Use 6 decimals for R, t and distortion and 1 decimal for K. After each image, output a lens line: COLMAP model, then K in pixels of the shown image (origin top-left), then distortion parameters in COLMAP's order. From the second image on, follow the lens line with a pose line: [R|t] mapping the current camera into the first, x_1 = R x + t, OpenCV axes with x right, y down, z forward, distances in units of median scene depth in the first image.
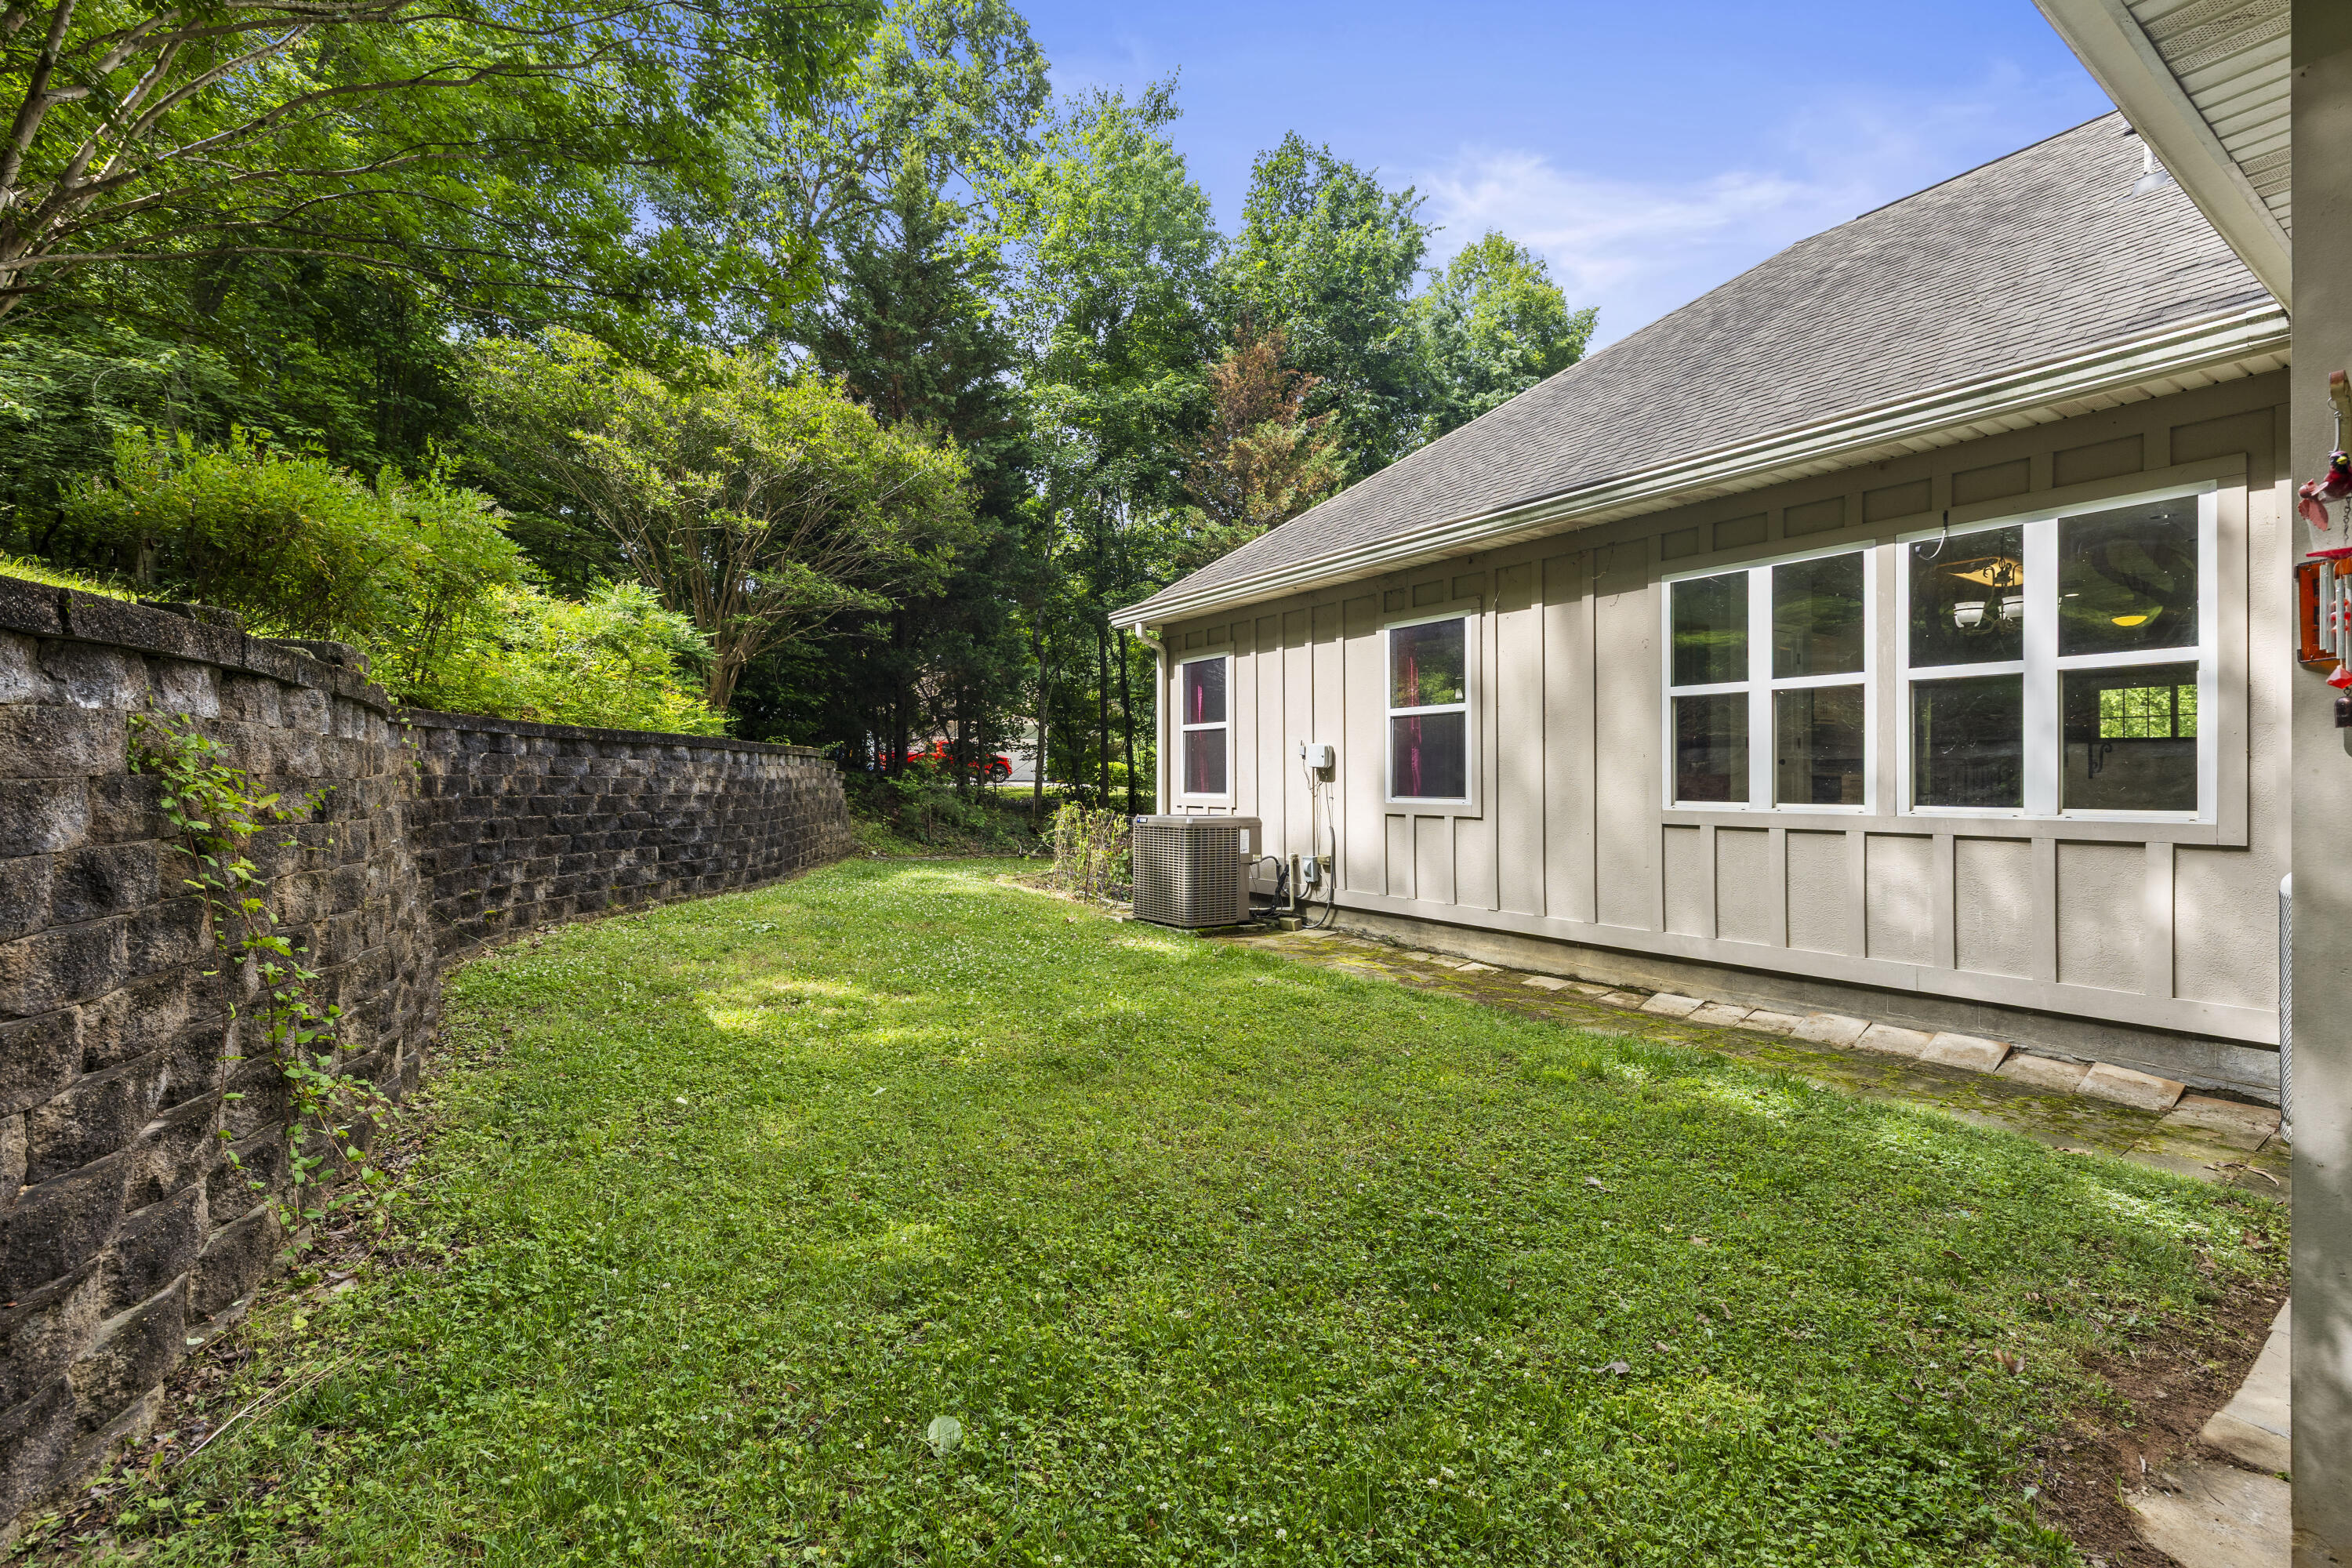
lens RADIAL K [[1017.3, 0, 1174.1], [0, 1017.3, 749.5], [0, 0, 1]] dist [-0.001141, 0.000203]
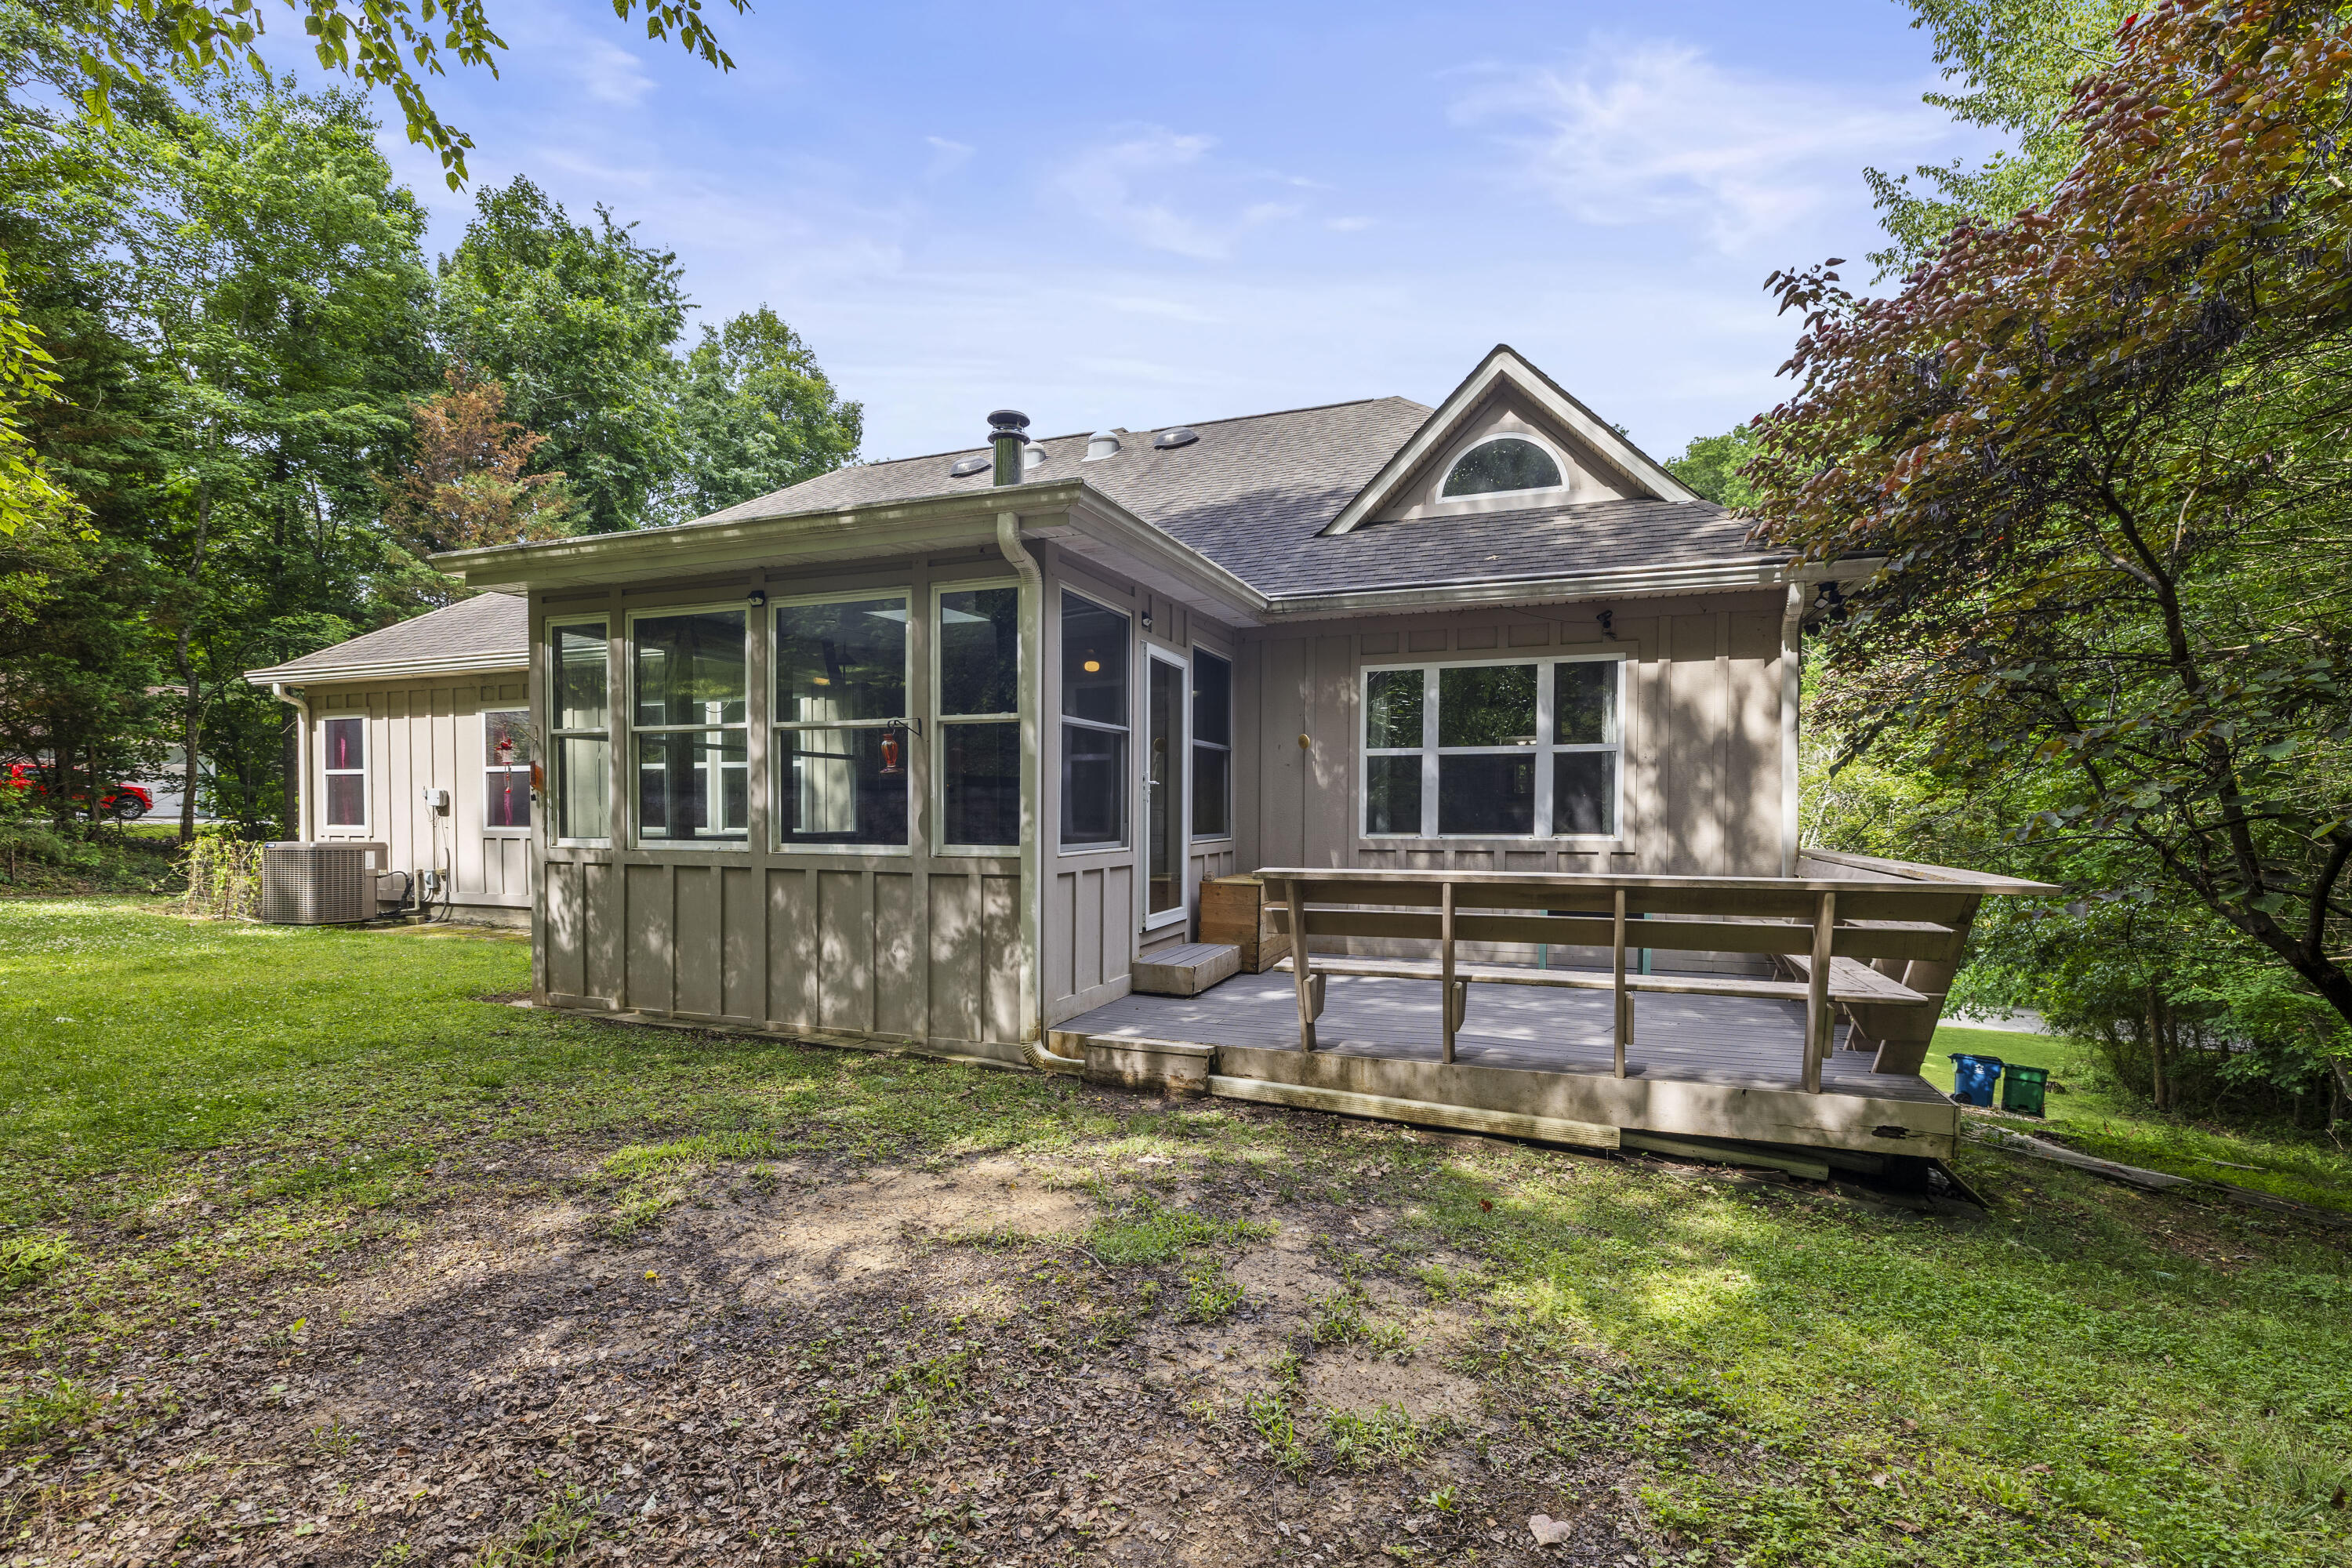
lens RADIAL K [[1042.9, 0, 1177.4], [0, 1042.9, 821.9], [0, 0, 1]] dist [0.013332, 0.000153]
pose [[0.821947, -0.002372, 0.569559, 0.135364], [-0.017824, 0.999394, 0.029884, -0.018380], [-0.569285, -0.034715, 0.821407, -0.655190]]
